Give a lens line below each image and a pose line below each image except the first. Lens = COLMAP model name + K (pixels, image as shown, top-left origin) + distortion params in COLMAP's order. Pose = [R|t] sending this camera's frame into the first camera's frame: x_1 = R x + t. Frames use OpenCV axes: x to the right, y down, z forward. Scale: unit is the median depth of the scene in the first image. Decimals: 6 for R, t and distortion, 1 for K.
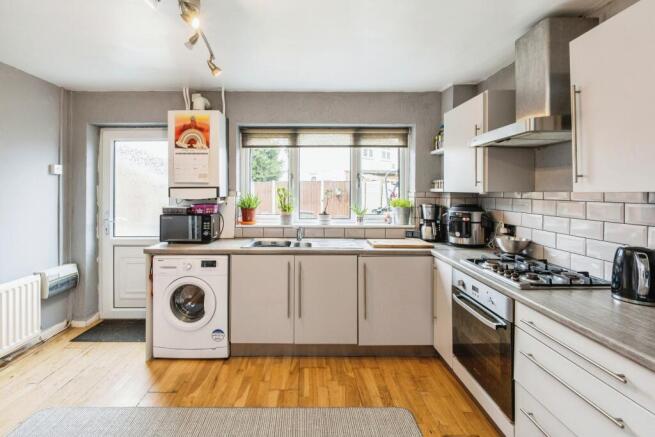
lens RADIAL K [[292.7, 0, 322.6], [0, 292.7, 190.3], [0, 0, 1]] dist [-0.001045, -0.000319]
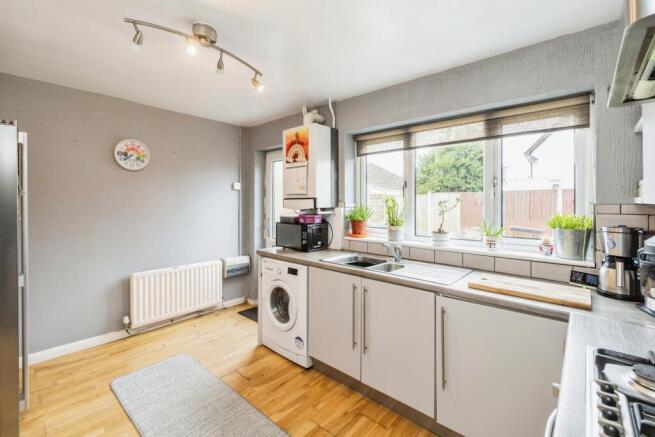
lens RADIAL K [[292.9, 0, 328.0], [0, 292.9, 203.2], [0, 0, 1]] dist [0.000473, -0.000458]
pose [[0.740996, 0.003142, -0.671502, 0.362113], [-0.000112, 0.999990, 0.004555, 0.001992], [0.671509, -0.003300, 0.740989, 0.277221]]
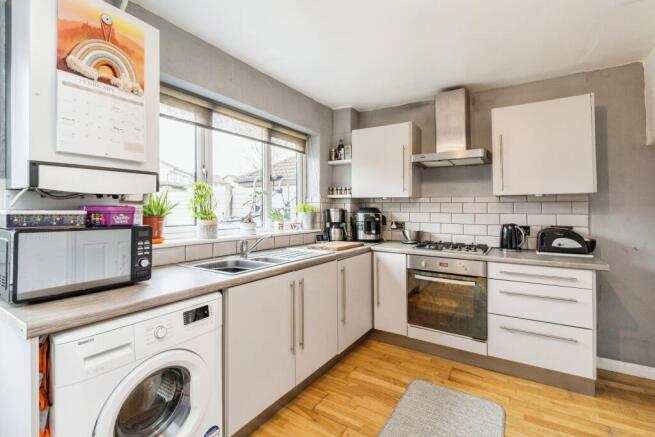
lens RADIAL K [[292.9, 0, 328.0], [0, 292.9, 203.2], [0, 0, 1]] dist [0.000473, -0.000458]
pose [[0.561292, 0.017507, 0.827433, -0.625923], [-0.011035, 0.999846, -0.013670, 0.046717], [-0.827544, -0.001458, 0.561398, 0.448093]]
